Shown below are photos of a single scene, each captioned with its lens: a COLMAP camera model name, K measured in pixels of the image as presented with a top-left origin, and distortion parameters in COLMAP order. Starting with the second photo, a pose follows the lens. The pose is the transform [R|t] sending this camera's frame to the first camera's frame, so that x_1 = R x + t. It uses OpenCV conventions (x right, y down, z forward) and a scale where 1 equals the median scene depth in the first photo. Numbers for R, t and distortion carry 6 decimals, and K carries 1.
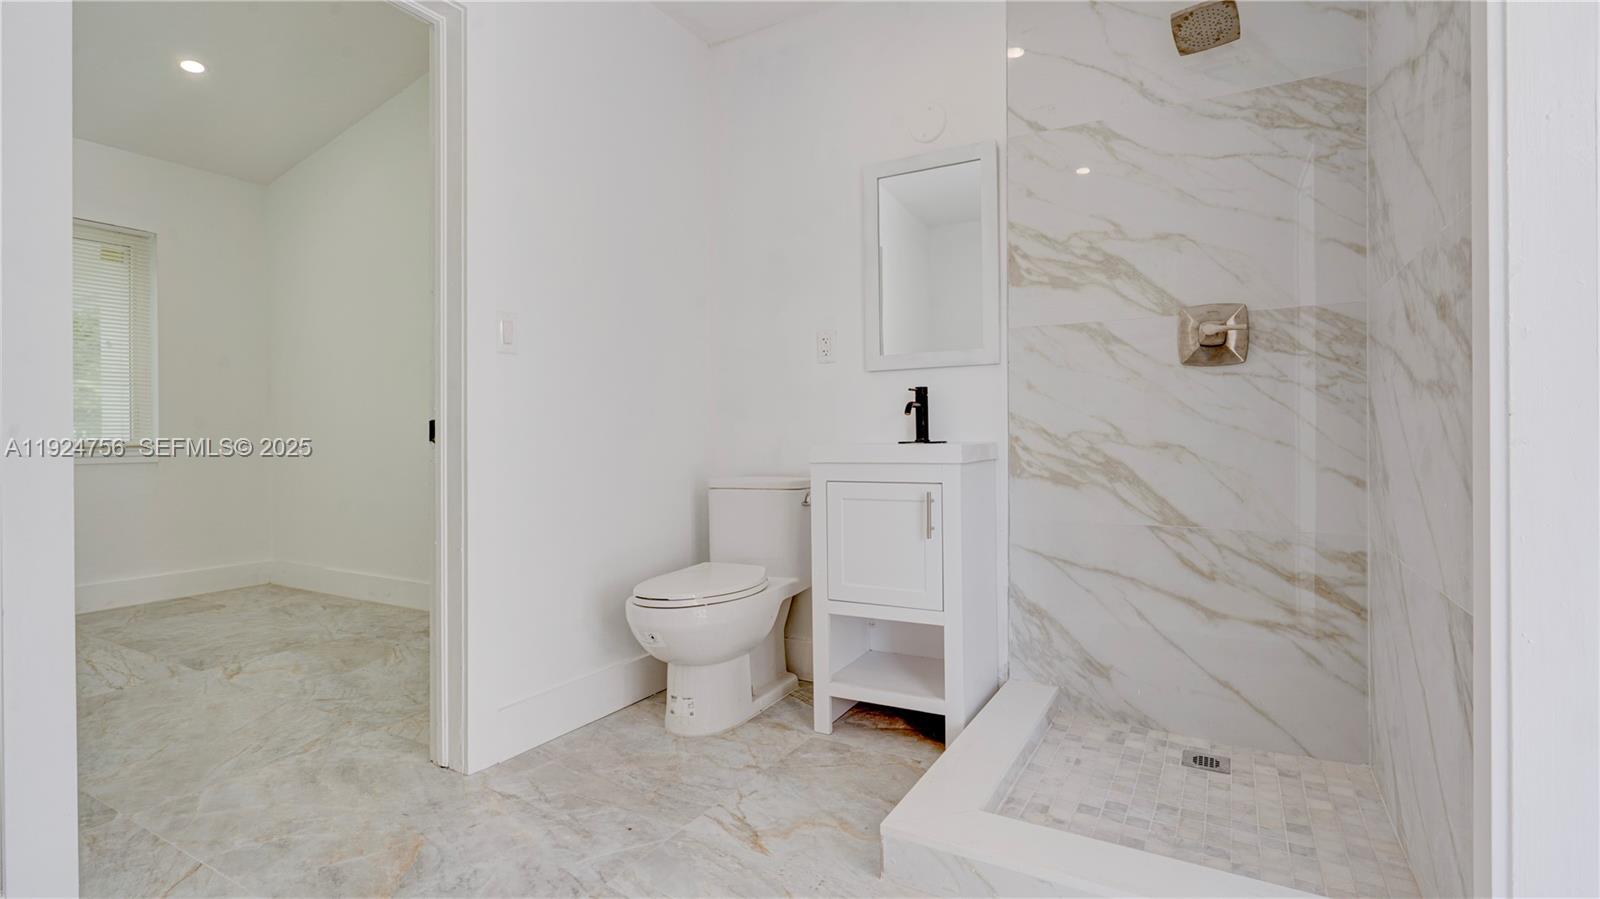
lens RADIAL K [[745.7, 0, 798.6], [0, 745.7, 465.2], [0, 0, 1]] dist [0.001533, 0.000271]
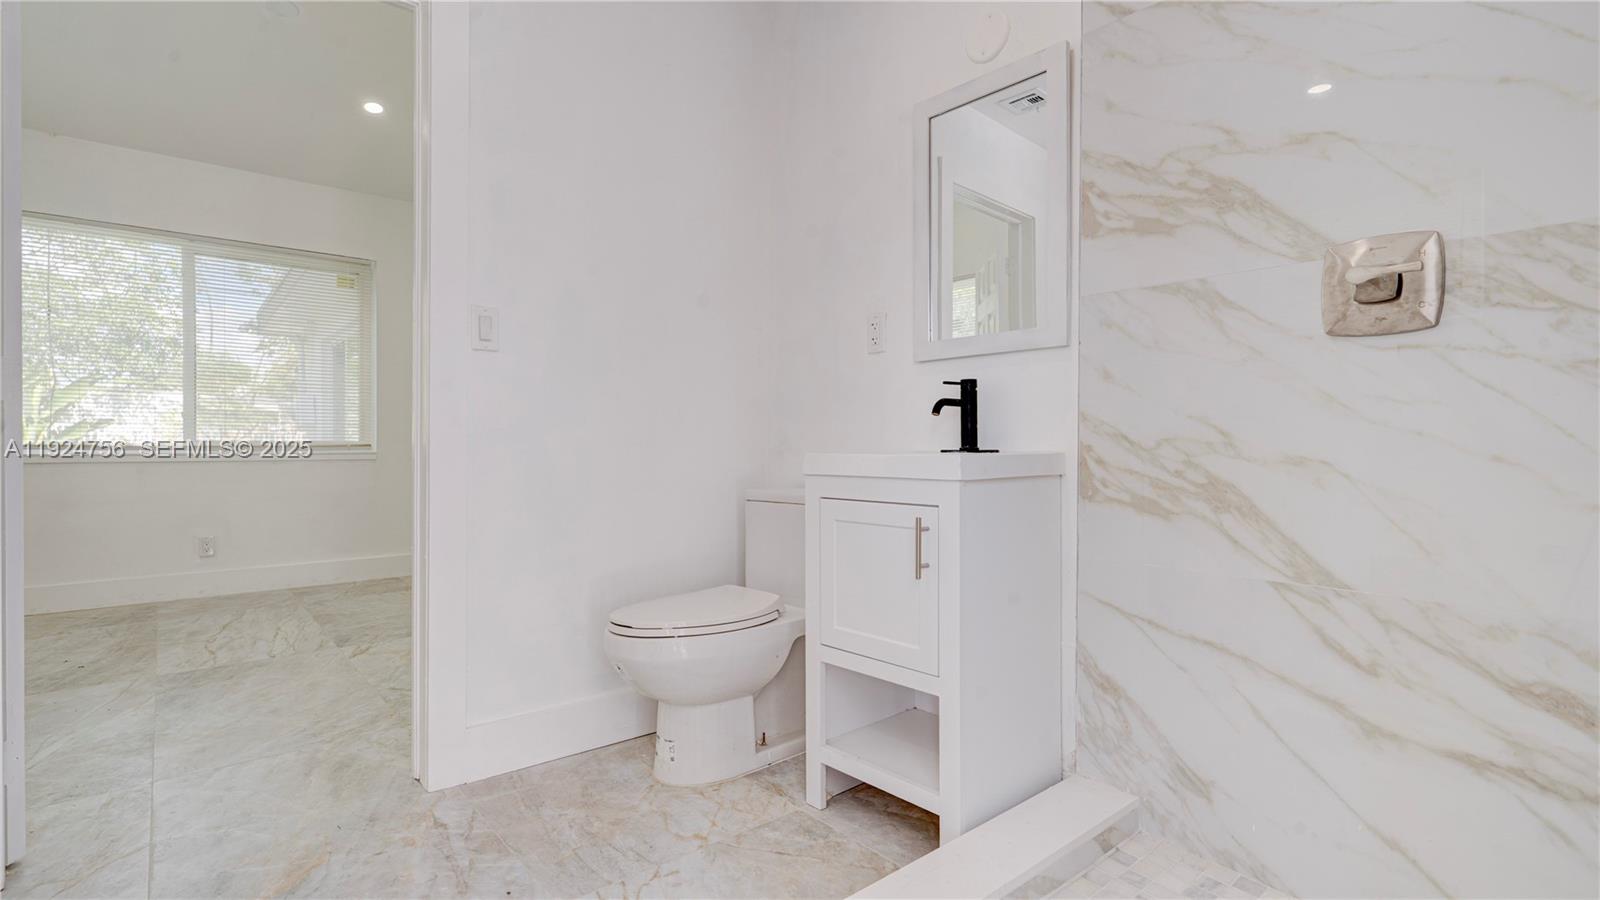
lens RADIAL K [[756.7, 0, 797.3], [0, 756.7, 473.7], [0, 0, 1]] dist [0.001931, 0.001217]
pose [[0.942196, 0.023578, -0.334233, 0.287368], [-0.022381, 0.999722, 0.007430, -0.009762], [0.334315, 0.000480, 0.942461, 0.219237]]
